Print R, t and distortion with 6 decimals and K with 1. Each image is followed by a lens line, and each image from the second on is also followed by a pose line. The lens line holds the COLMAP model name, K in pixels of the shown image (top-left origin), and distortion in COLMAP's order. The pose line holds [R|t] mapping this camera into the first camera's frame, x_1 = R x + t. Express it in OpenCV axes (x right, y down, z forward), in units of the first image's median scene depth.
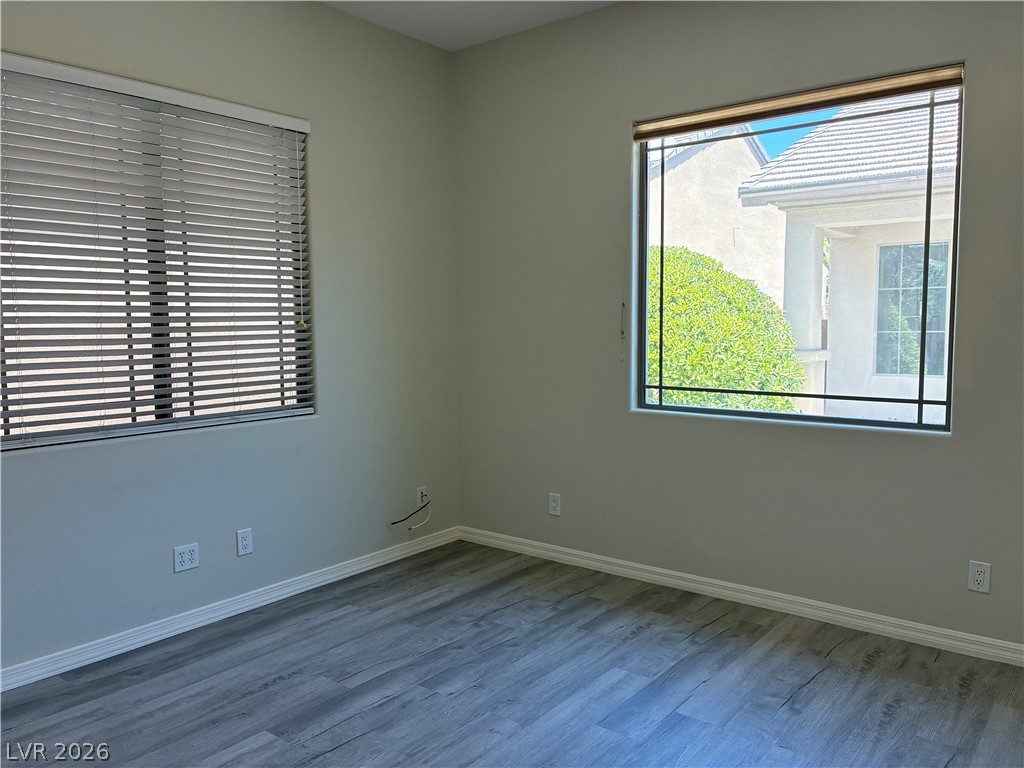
lens RADIAL K [[781.3, 0, 516.8], [0, 781.3, 385.2], [0, 0, 1]] dist [0.033077, -0.038640]
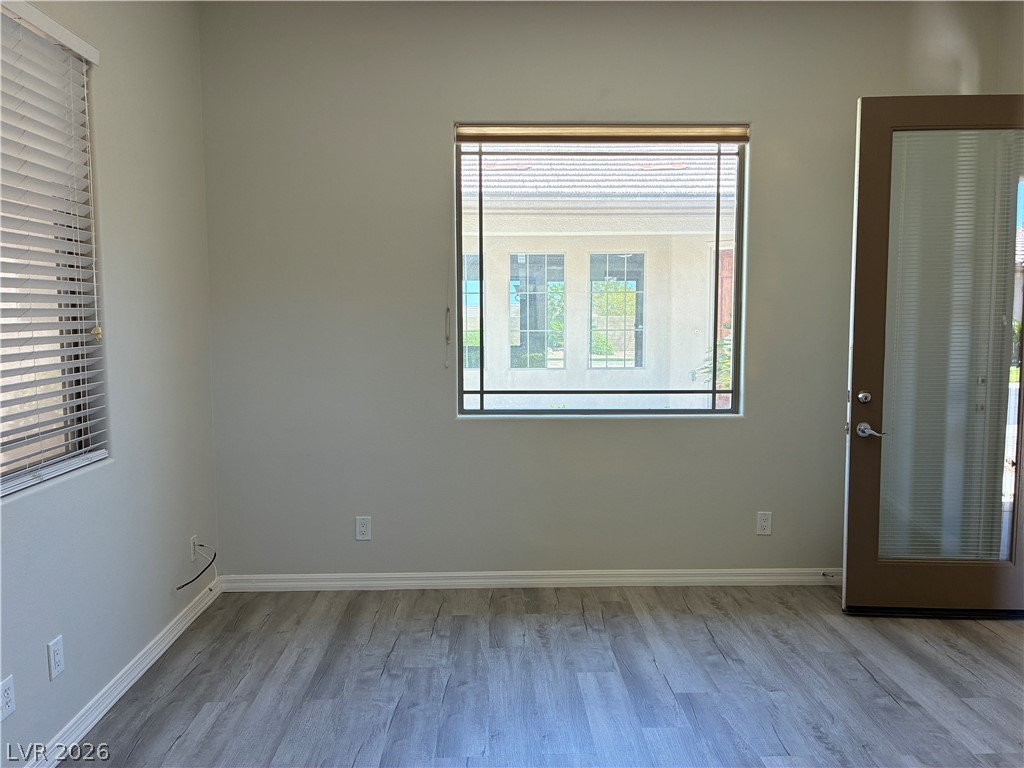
lens RADIAL K [[777.2, 0, 506.1], [0, 777.2, 384.0], [0, 0, 1]] dist [0.034610, -0.036683]
pose [[0.769306, -0.051017, 0.636840, -0.464907], [0.050319, 0.998548, 0.019207, -0.027923], [-0.636896, 0.017269, 0.770757, 0.230334]]
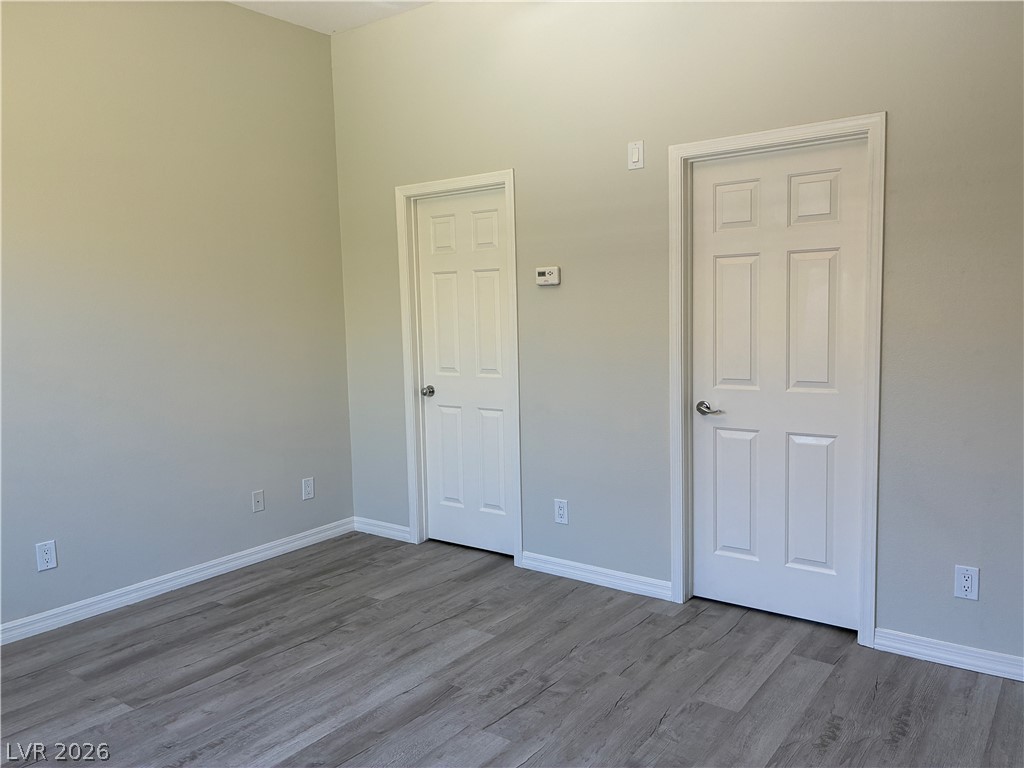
lens RADIAL K [[779.7, 0, 517.9], [0, 779.7, 384.7], [0, 0, 1]] dist [0.030312, -0.033227]
pose [[-0.998975, 0.034710, -0.029060, -0.090937], [0.028782, 0.982490, 0.184081, -0.099833], [0.034941, 0.183056, -0.982481, 1.175813]]
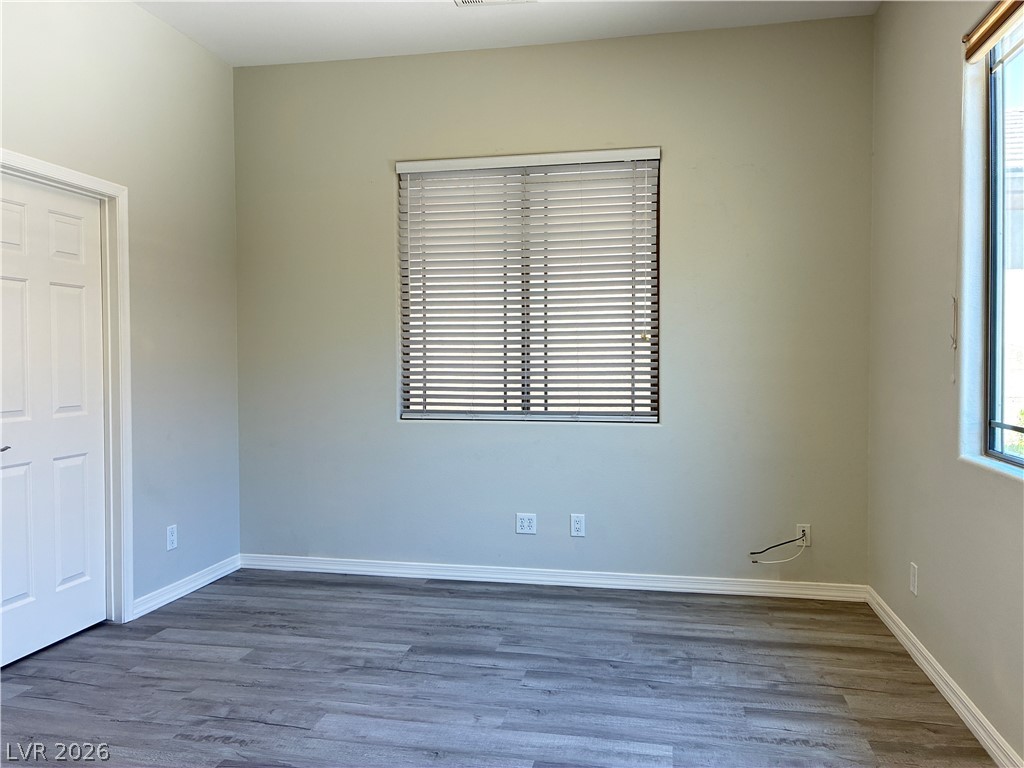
lens RADIAL K [[783.0, 0, 515.0], [0, 783.0, 379.2], [0, 0, 1]] dist [0.038441, -0.048229]
pose [[0.452446, 0.028647, -0.891332, 0.632067], [-0.075238, 0.997147, -0.006144, -0.000513], [0.888613, 0.069842, 0.453310, 0.379547]]
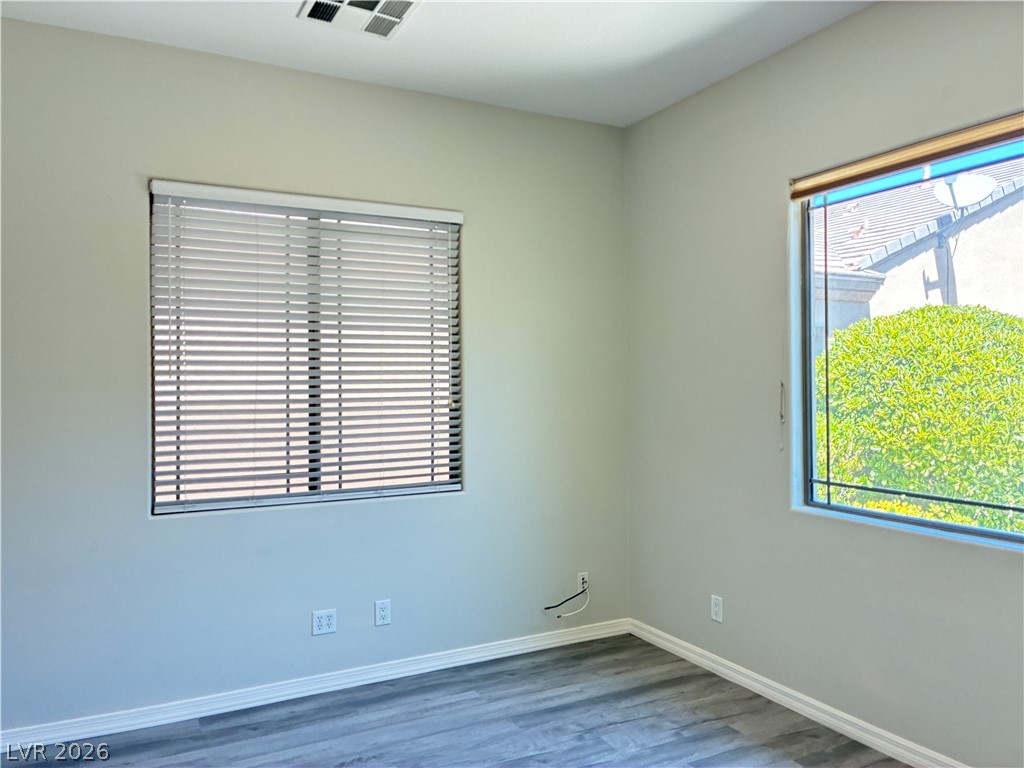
lens RADIAL K [[774.5, 0, 522.2], [0, 774.5, 377.9], [0, 0, 1]] dist [0.049312, -0.049238]
pose [[0.915591, -0.001413, -0.402108, 0.239852], [-0.033747, 0.996196, -0.080341, -0.034124], [0.400692, 0.087129, 0.912061, 0.100985]]
